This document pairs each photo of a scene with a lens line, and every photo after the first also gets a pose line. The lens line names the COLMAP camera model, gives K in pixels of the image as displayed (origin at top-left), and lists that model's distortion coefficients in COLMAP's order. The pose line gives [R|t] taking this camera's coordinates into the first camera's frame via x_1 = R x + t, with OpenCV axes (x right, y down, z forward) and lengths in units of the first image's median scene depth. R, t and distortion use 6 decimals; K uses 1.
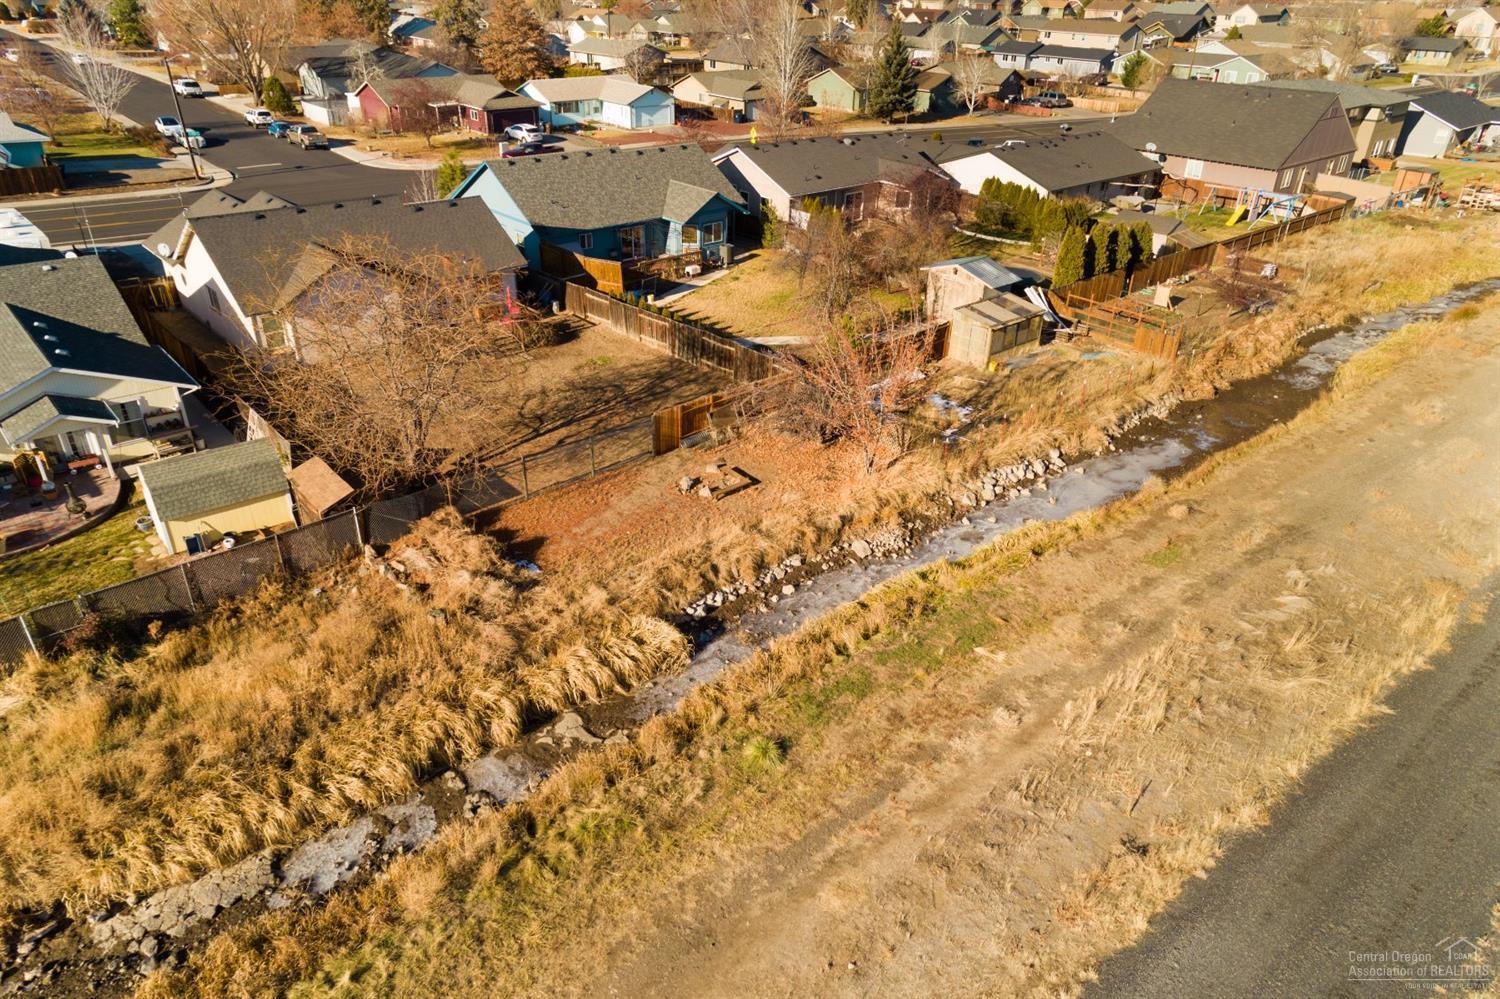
lens RADIAL K [[1004.6, 0, 750.0], [0, 1004.6, 499.5], [0, 0, 1]] dist [0.034419, 0.003854]
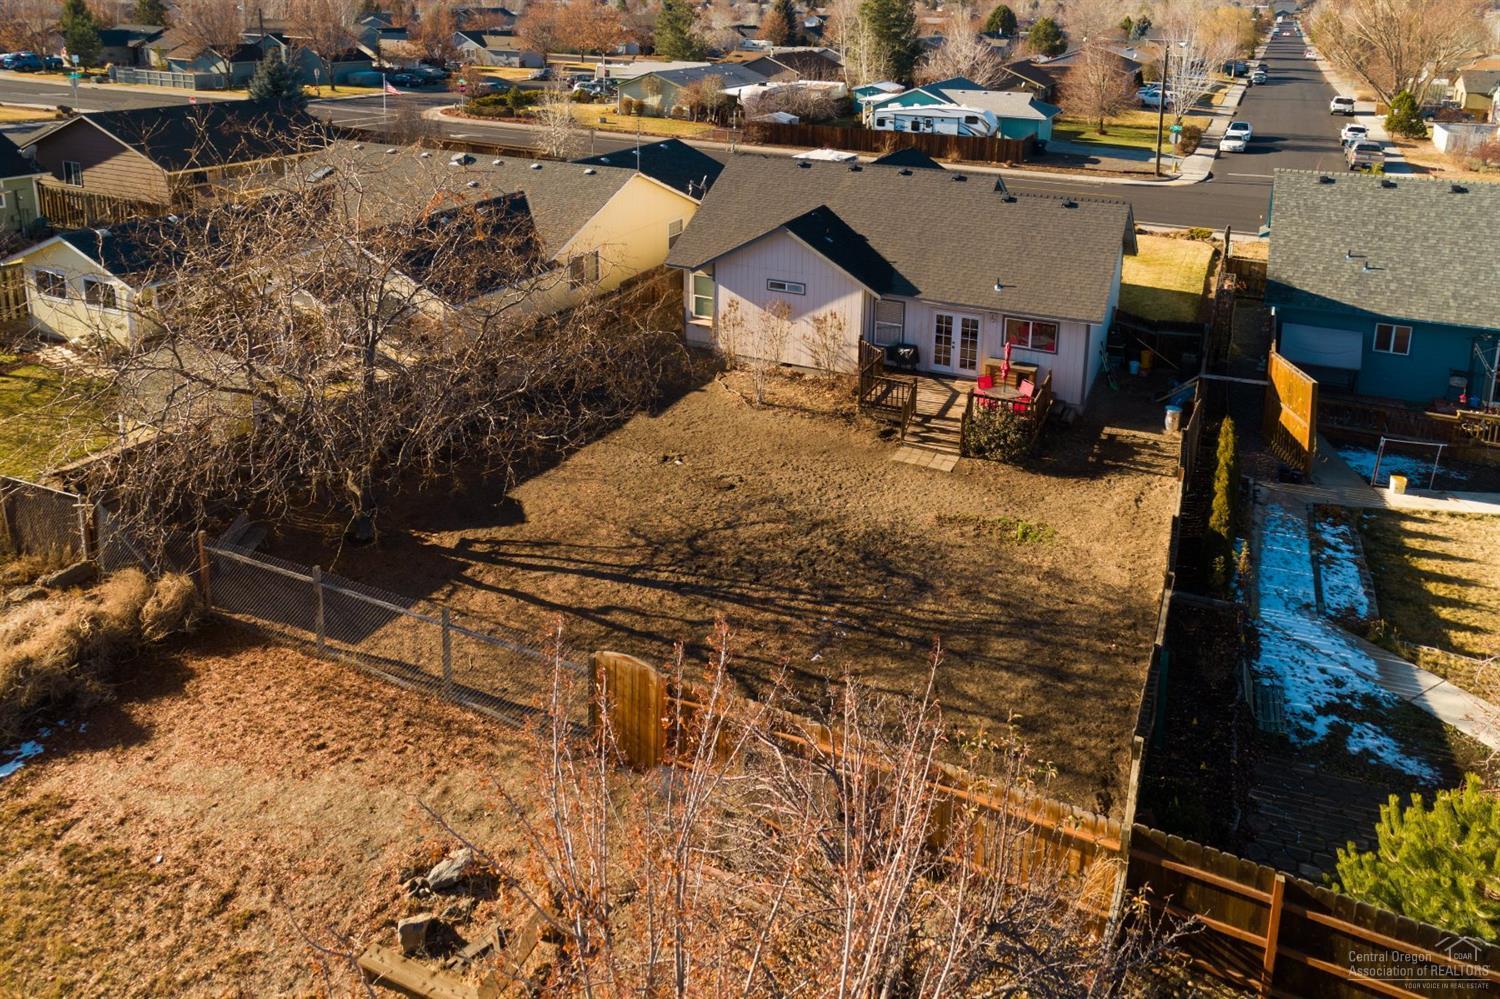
lens RADIAL K [[1004.6, 0, 750.0], [0, 1004.6, 499.5], [0, 0, 1]] dist [0.034419, 0.003854]
pose [[0.408863, 0.401149, -0.819702, 0.173093], [-0.449103, 0.870362, 0.201931, -0.198120], [0.794442, 0.285568, 0.536016, 0.701662]]
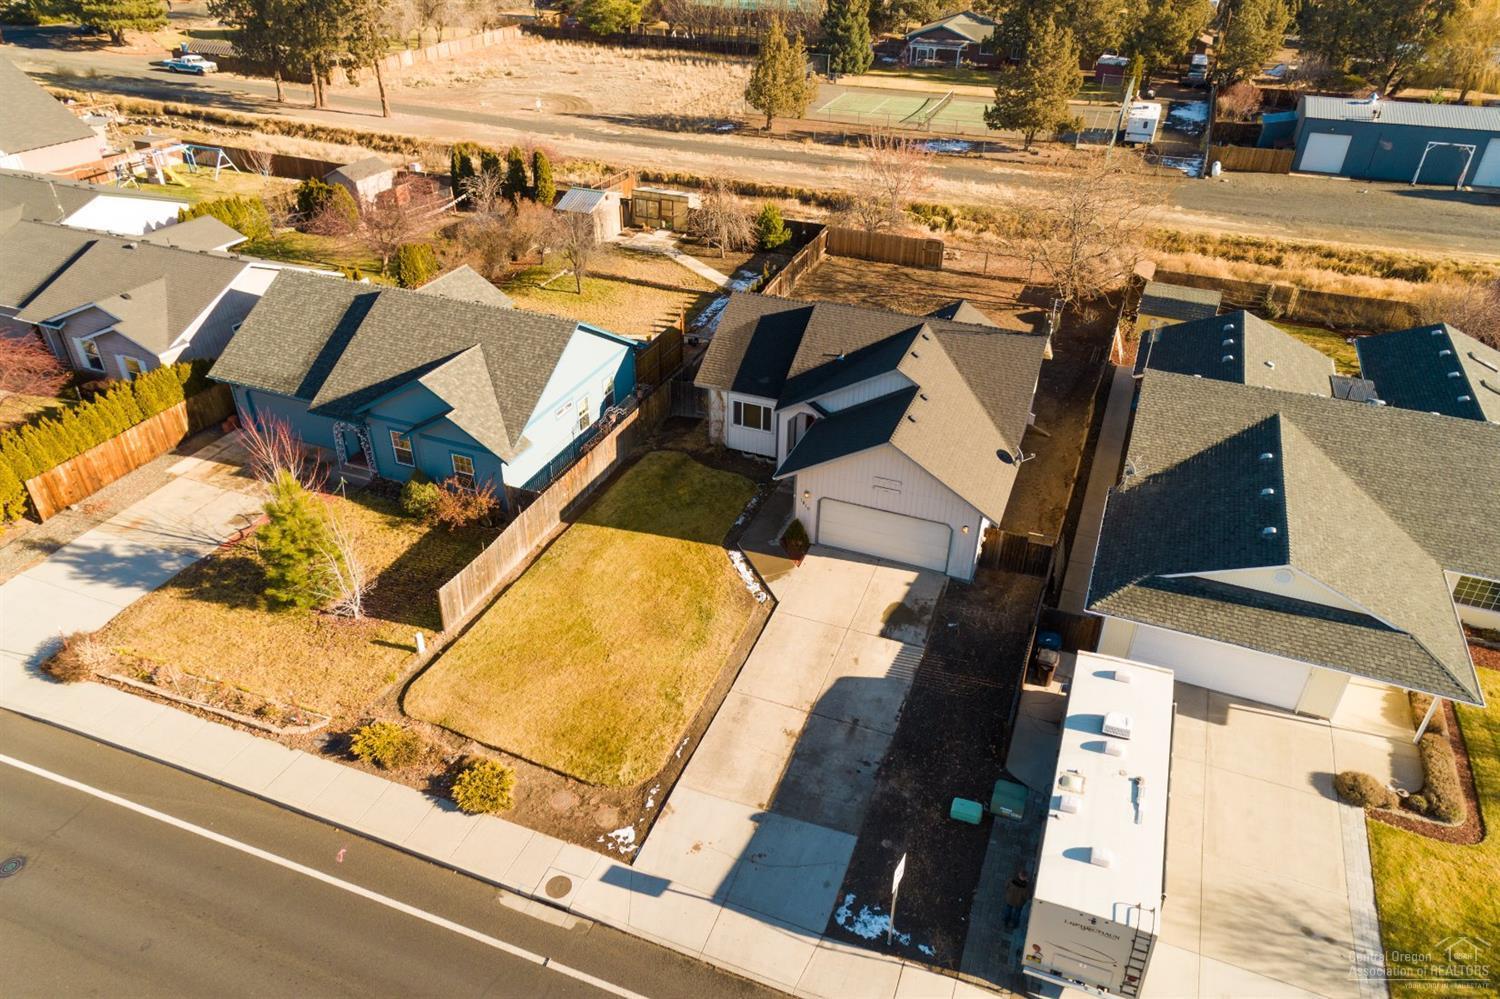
lens RADIAL K [[1004.6, 0, 750.0], [0, 1004.6, 499.5], [0, 0, 1]] dist [0.034419, 0.003854]
pose [[-0.455594, -0.487053, 0.745126, -1.130870], [0.418744, 0.621394, 0.662210, -0.853958], [-0.785549, 0.613717, -0.079153, 1.361504]]
